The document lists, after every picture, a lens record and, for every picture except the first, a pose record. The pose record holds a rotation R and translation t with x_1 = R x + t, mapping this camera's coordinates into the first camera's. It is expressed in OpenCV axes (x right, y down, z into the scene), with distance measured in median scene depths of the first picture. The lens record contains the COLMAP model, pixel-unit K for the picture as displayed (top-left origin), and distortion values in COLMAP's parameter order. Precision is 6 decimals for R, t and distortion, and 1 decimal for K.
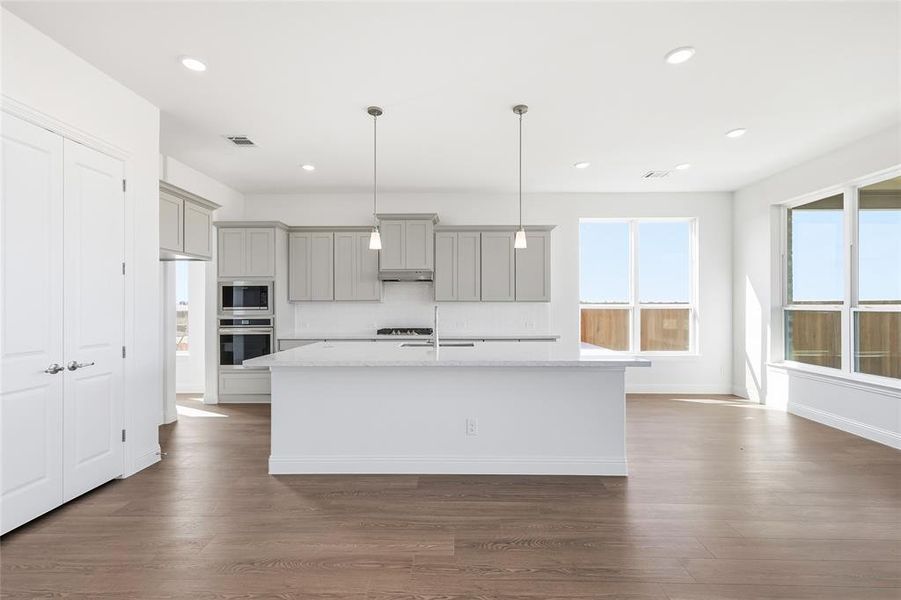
lens RADIAL K [[403.7, 0, 454.0], [0, 403.7, 302.2], [0, 0, 1]] dist [0.002426, 0.000437]
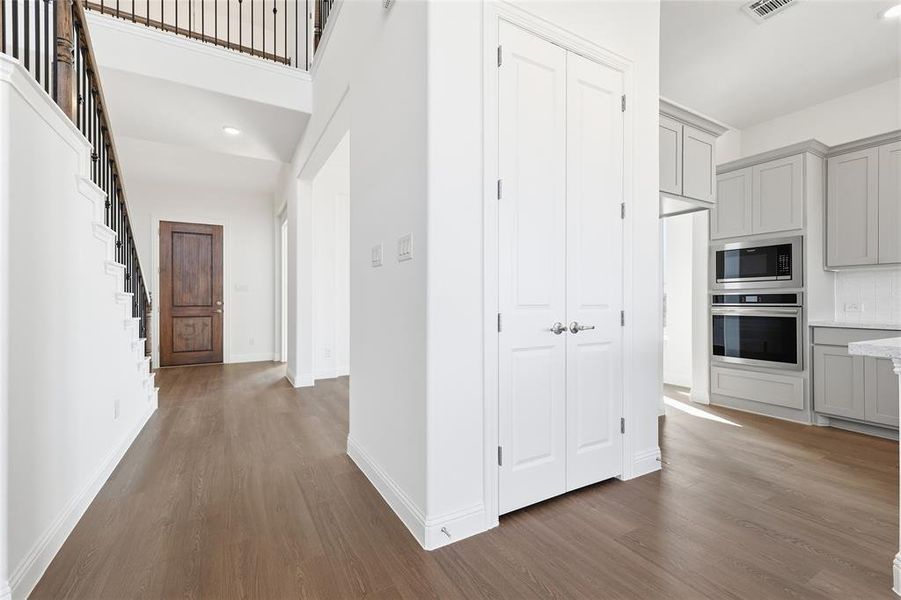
lens RADIAL K [[390.7, 0, 450.5], [0, 390.7, 300.0], [0, 0, 1]] dist [0.002536, 0.000660]
pose [[0.515743, 0.000439, -0.856743, -0.210584], [0.000054, 1.000000, 0.000545, 0.053780], [0.856743, -0.000327, 0.515743, 0.202072]]
